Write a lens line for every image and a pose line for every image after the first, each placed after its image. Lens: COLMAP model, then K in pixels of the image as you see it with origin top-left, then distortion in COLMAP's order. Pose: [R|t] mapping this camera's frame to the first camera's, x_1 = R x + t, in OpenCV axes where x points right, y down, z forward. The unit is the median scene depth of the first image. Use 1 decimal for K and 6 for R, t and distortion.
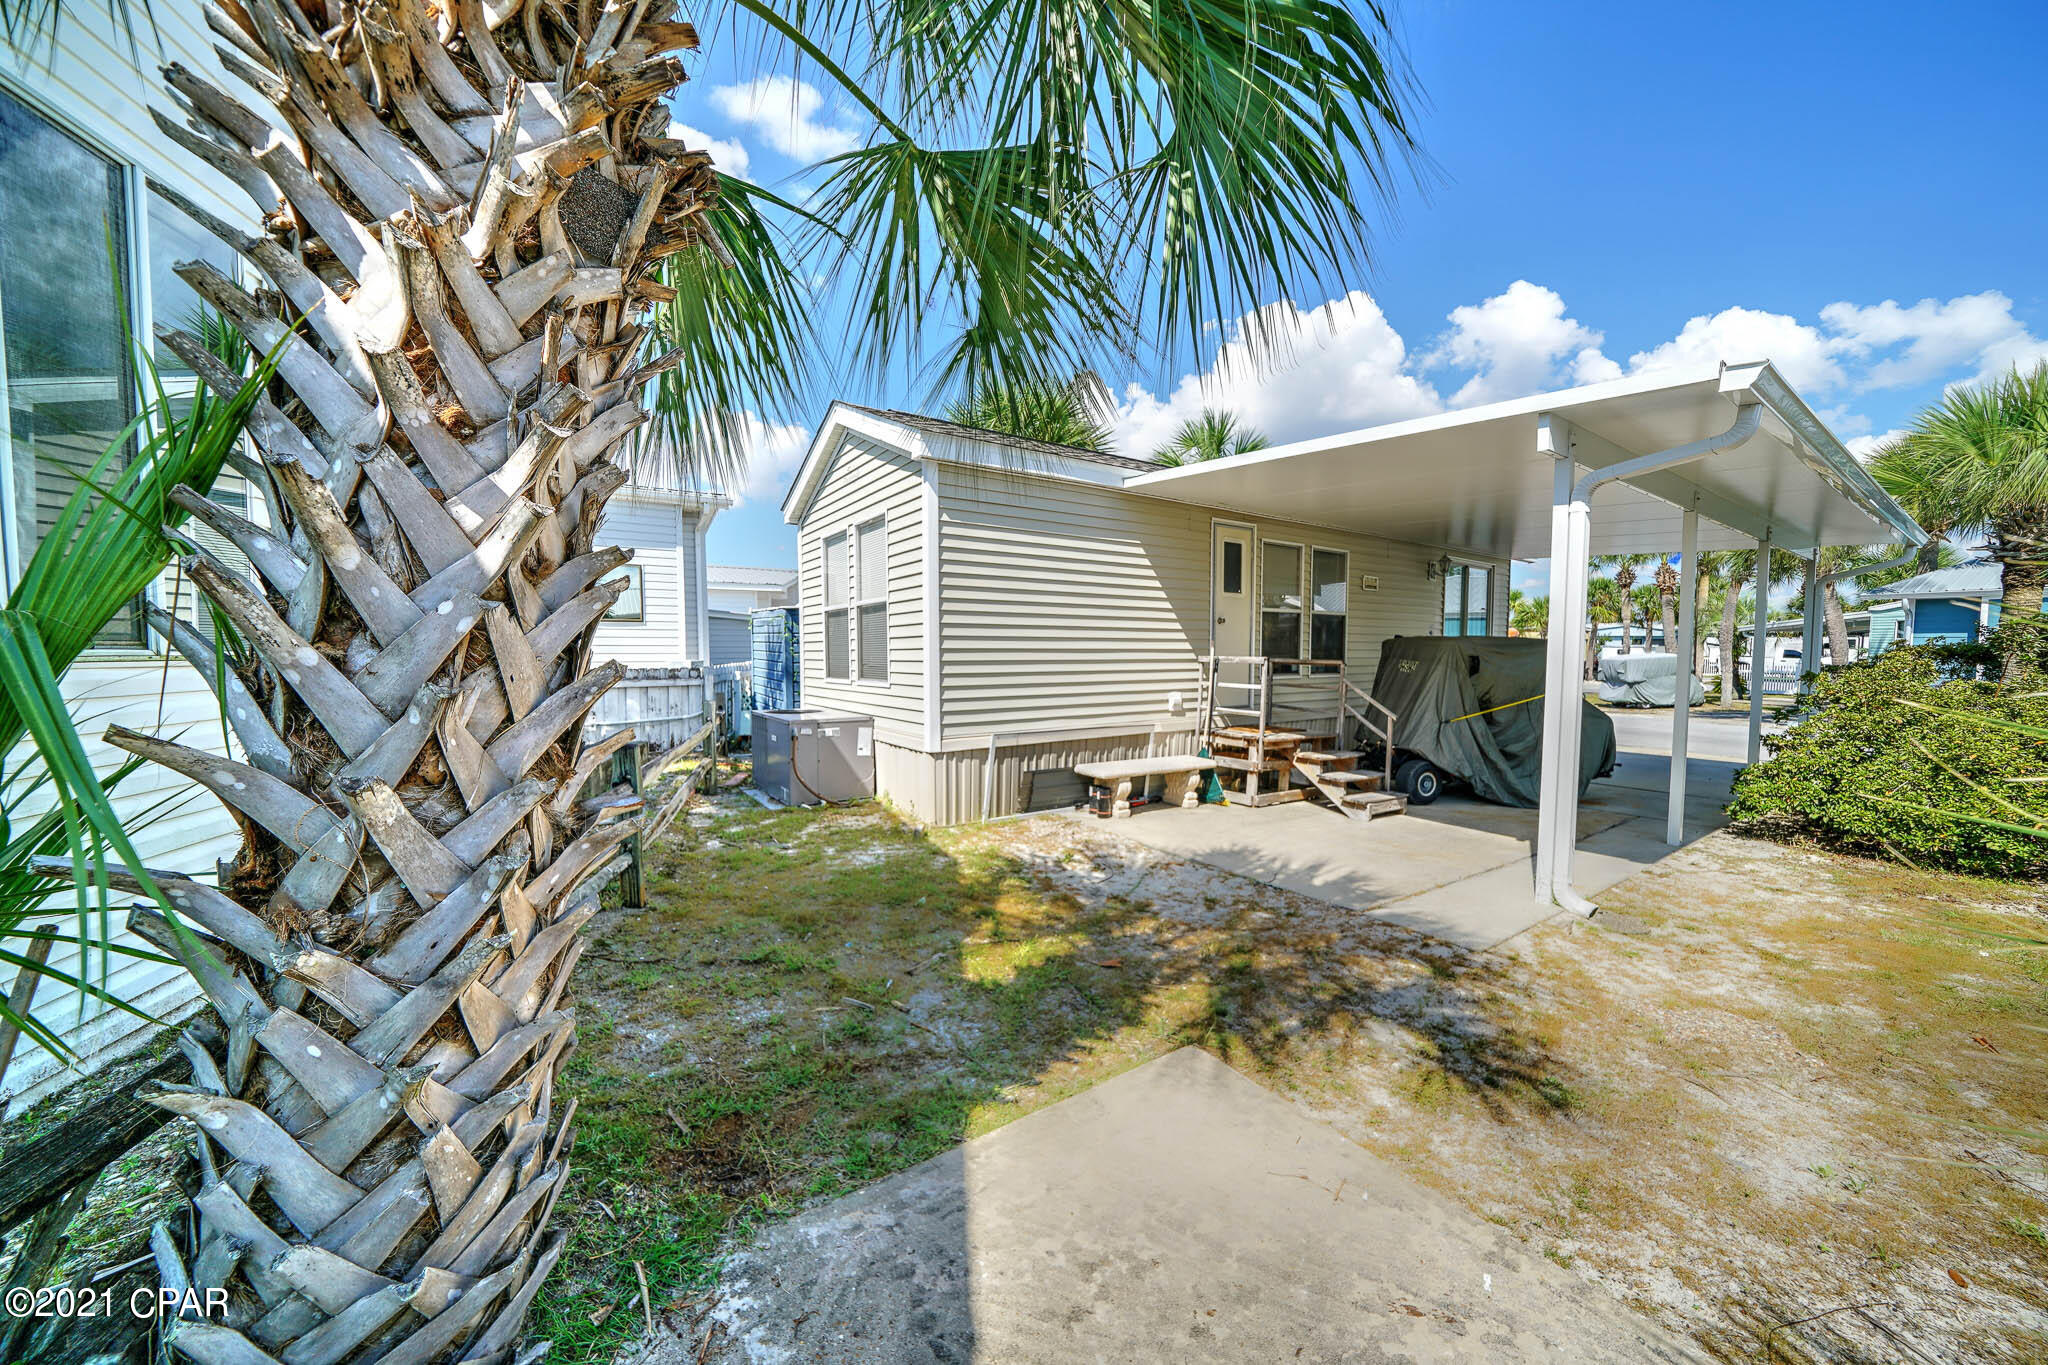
lens RADIAL K [[712.5, 0, 1004.9], [0, 712.5, 692.9], [0, 0, 1]] dist [-0.024820, 0.002595]
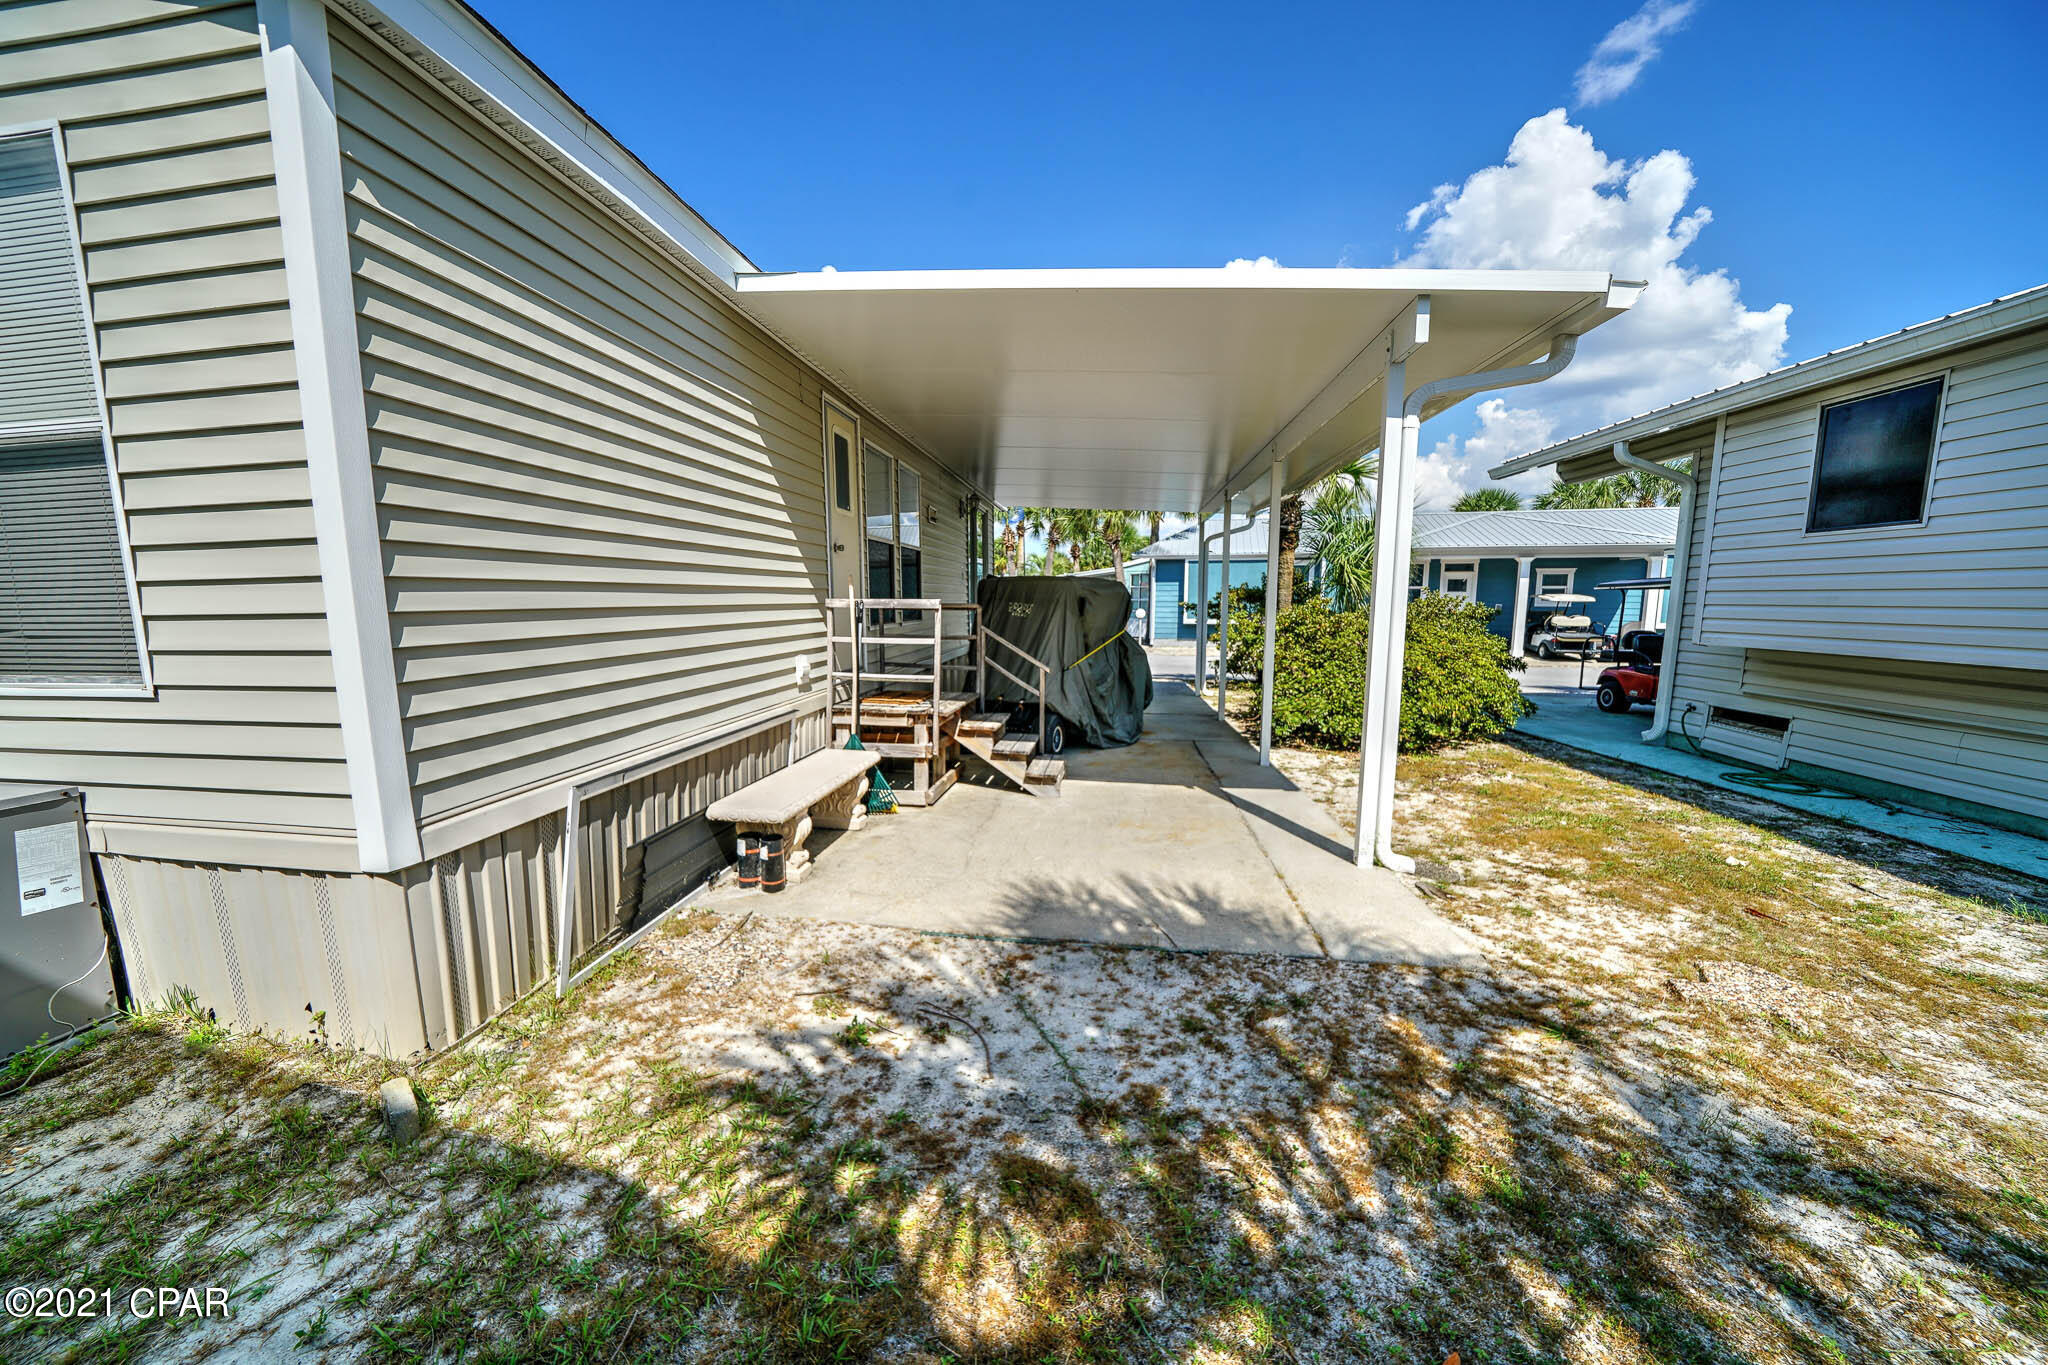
lens RADIAL K [[712.5, 0, 1004.9], [0, 712.5, 692.9], [0, 0, 1]] dist [-0.024820, 0.002595]
pose [[0.671724, -0.101351, 0.733836, -0.131035], [0.046190, 0.994400, 0.095057, -0.022440], [-0.739360, -0.029956, 0.672643, 0.487764]]
